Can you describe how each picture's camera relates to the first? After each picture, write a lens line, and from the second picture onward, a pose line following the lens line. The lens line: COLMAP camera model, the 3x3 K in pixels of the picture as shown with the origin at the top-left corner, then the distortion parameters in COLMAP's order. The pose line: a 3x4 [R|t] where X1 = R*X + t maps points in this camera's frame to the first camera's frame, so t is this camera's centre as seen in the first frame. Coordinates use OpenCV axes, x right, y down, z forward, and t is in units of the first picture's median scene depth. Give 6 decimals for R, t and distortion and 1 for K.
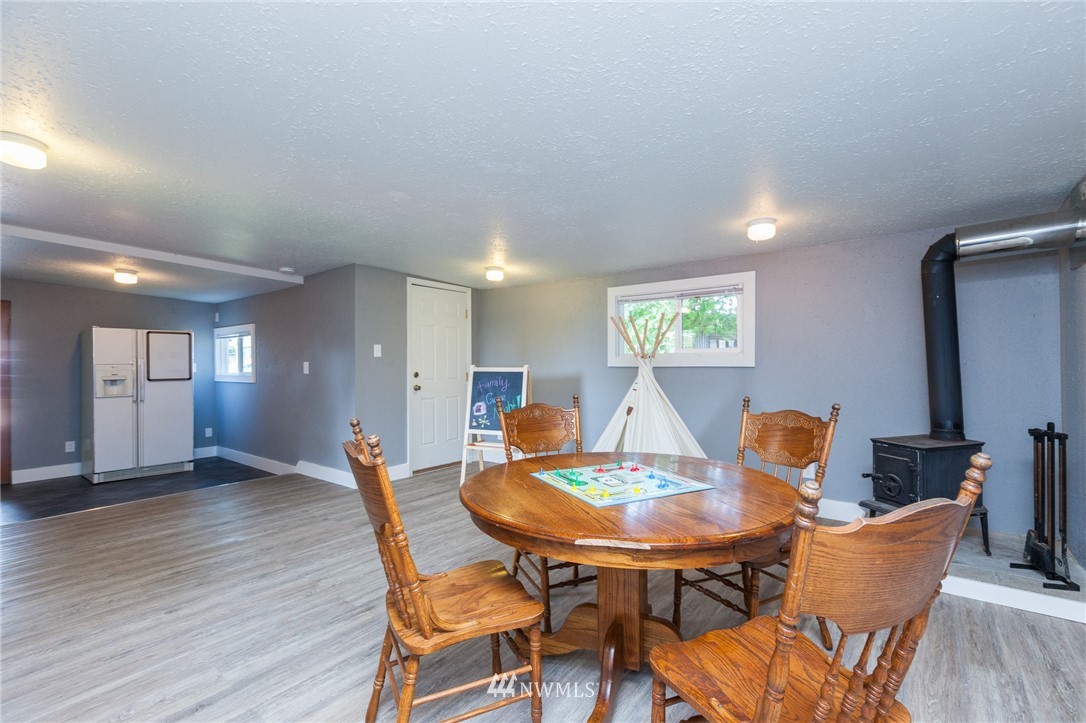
lens RADIAL K [[481.7, 0, 548.4], [0, 481.7, 358.1], [0, 0, 1]] dist [-0.001154, -0.000230]
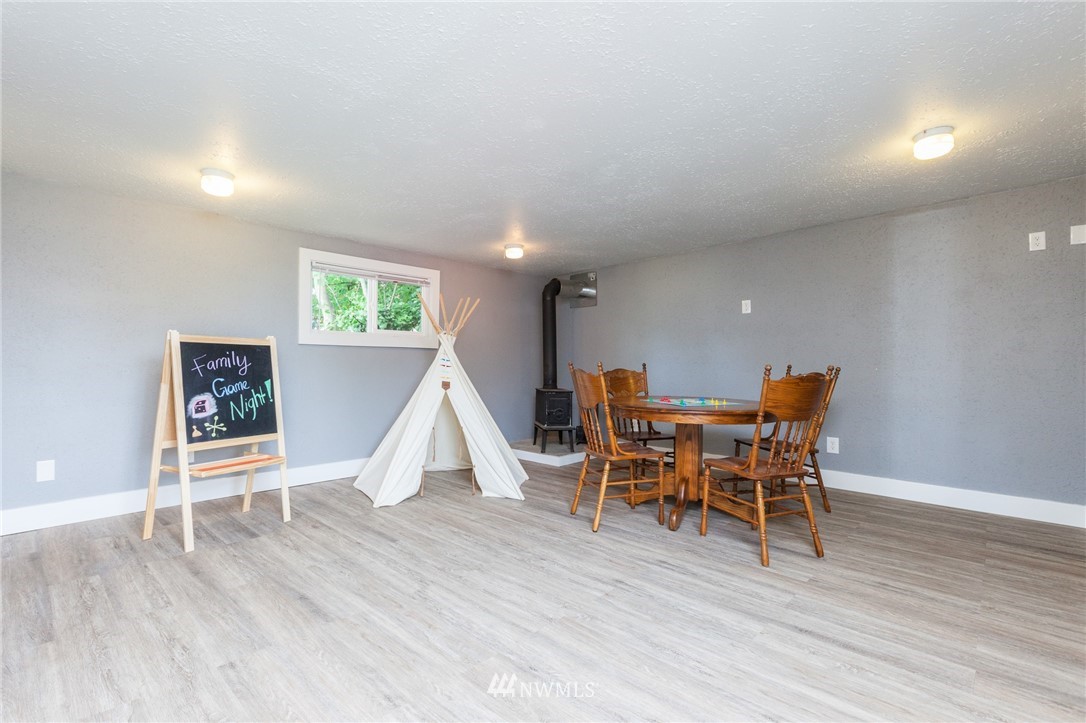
lens RADIAL K [[481.7, 0, 548.4], [0, 481.7, 358.1], [0, 0, 1]] dist [-0.001154, -0.000230]
pose [[0.099862, 0.016437, 0.994865, -0.638767], [-0.016381, 0.999755, -0.014873, 0.046336], [-0.994866, -0.014811, 0.100107, 0.501650]]
